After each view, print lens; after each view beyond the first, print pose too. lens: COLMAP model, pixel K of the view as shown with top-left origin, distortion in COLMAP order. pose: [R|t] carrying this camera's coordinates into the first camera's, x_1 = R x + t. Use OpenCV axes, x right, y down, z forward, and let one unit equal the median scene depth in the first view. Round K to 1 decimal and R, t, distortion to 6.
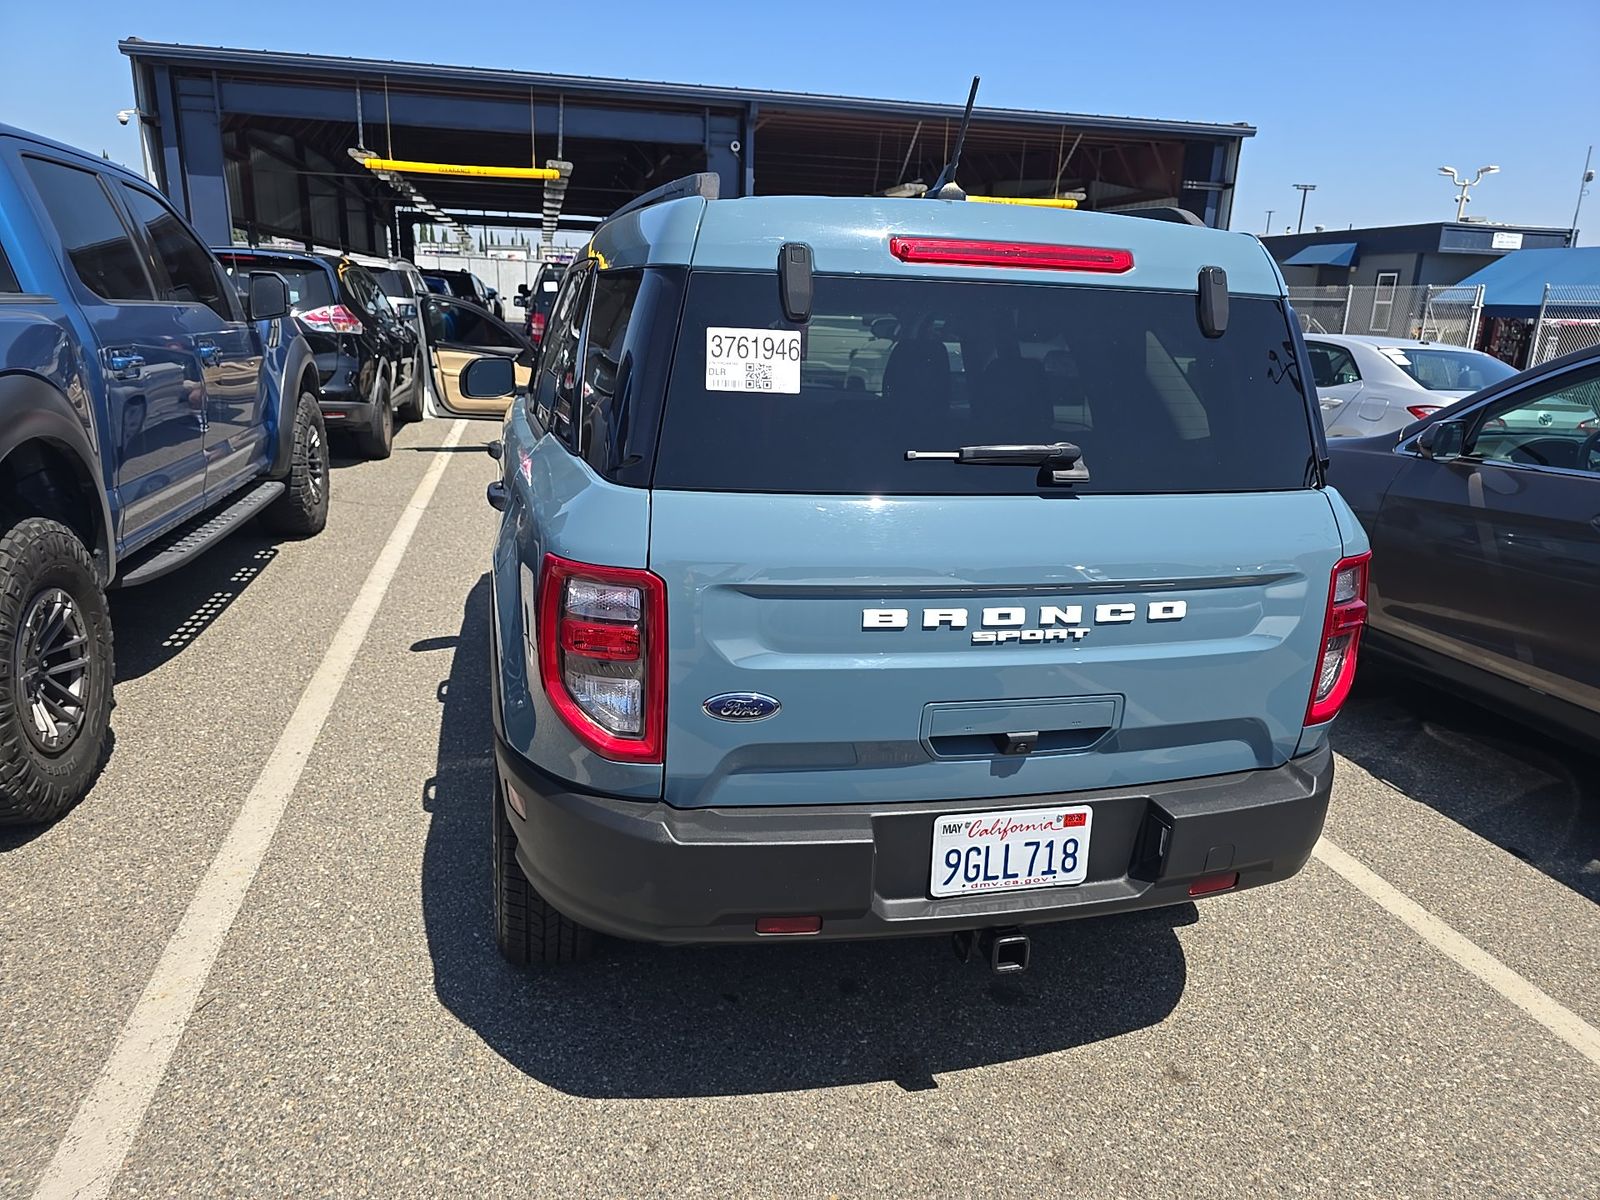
lens RADIAL K [[1072.4, 0, 805.6], [0, 1072.4, 602.4], [0, 0, 1]] dist [0.027559, -0.025187]
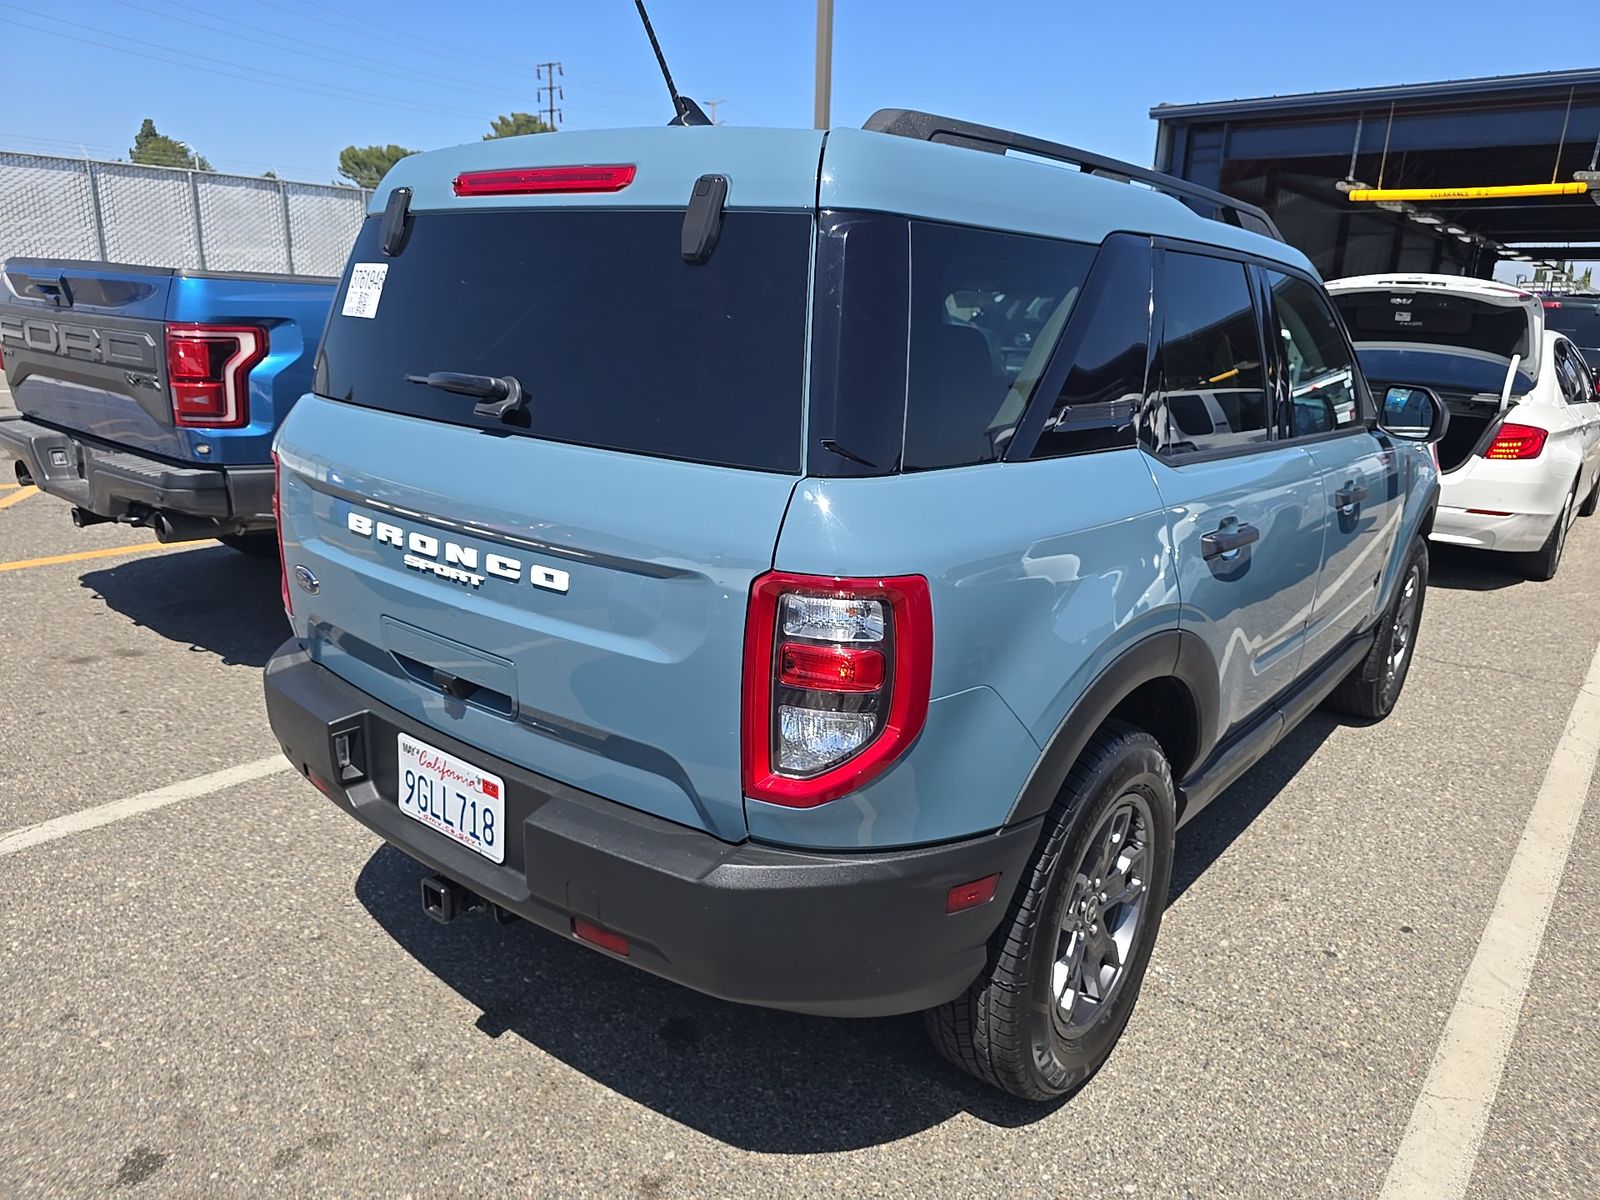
lens RADIAL K [[1080.9, 0, 801.7], [0, 1080.9, 597.2], [0, 0, 1]] dist [0.022087, -0.020087]
pose [[0.622325, 0.191602, -0.758947, 1.079157], [-0.225020, 0.972444, 0.060987, -0.073148], [0.749719, 0.132825, 0.648290, 0.571912]]
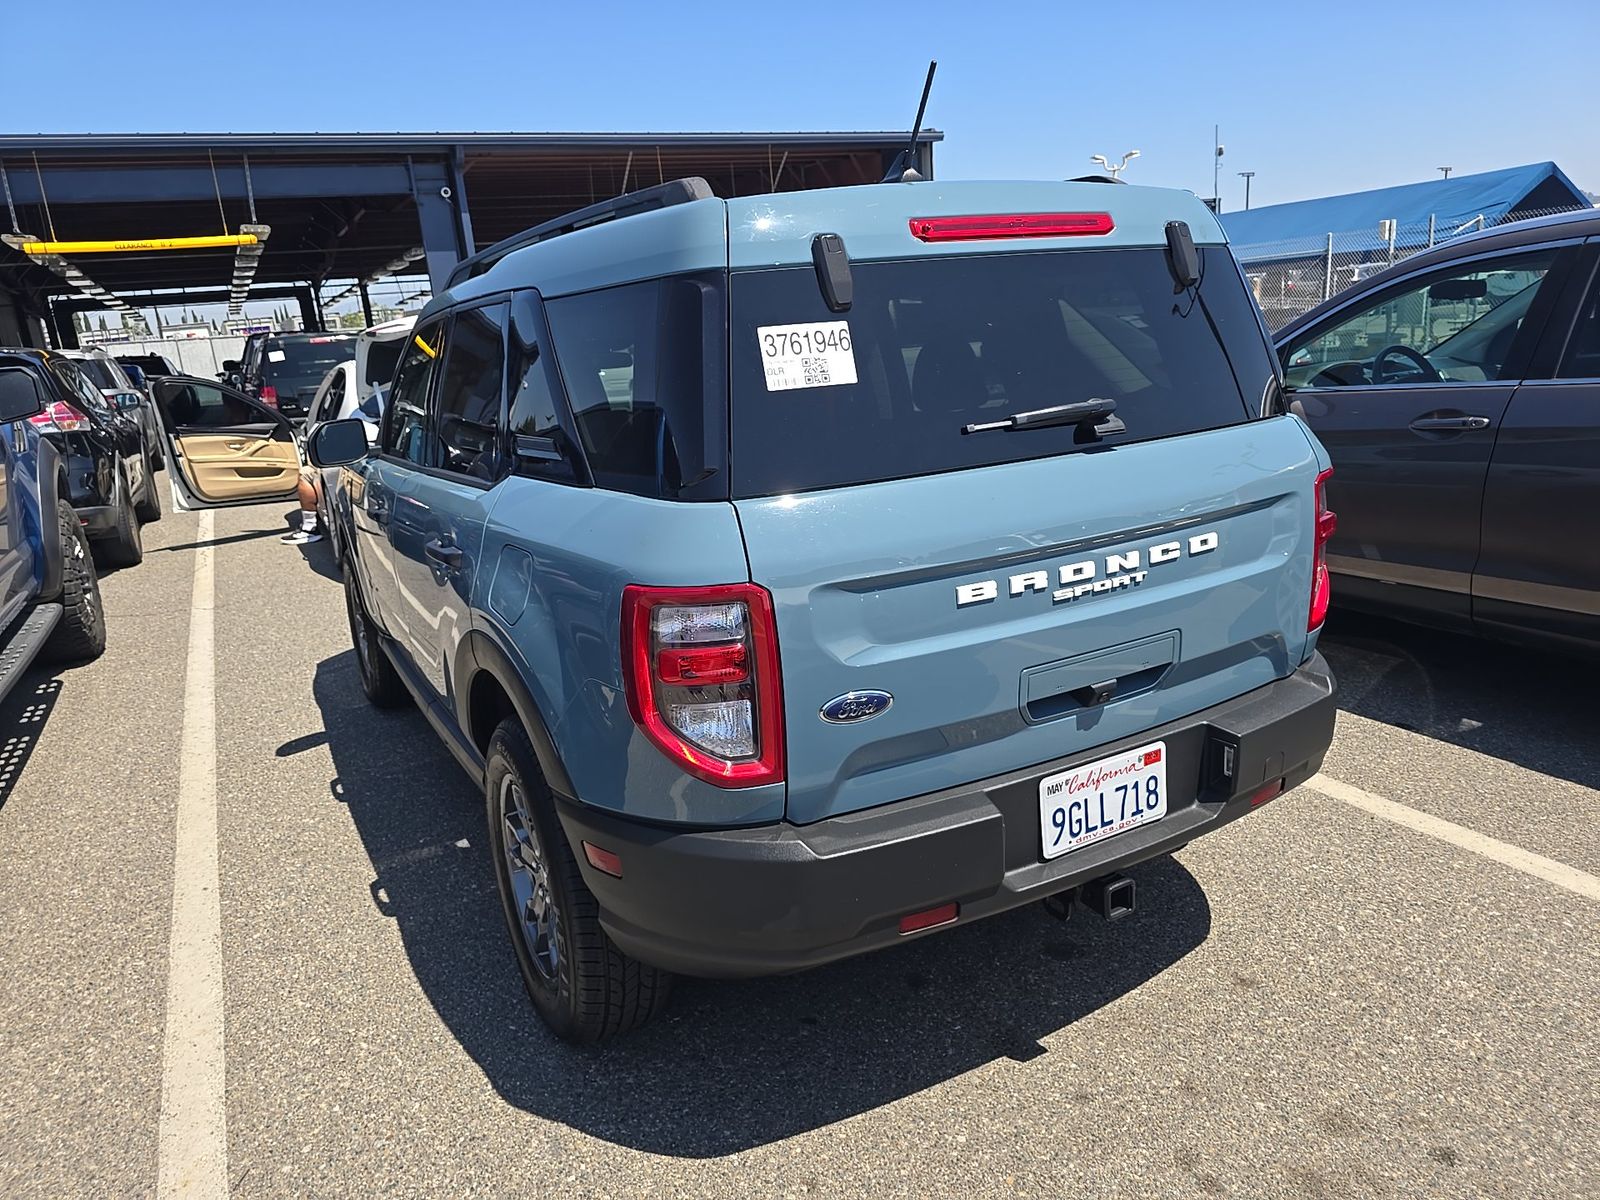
lens RADIAL K [[1072.1, 0, 790.6], [0, 1072.1, 606.2], [0, 0, 1]] dist [0.026244, -0.023981]
pose [[0.962198, -0.172393, 0.210848, -0.277799], [0.177104, 0.984186, -0.003523, 0.000325], [-0.206906, 0.040731, 0.977513, 0.050162]]
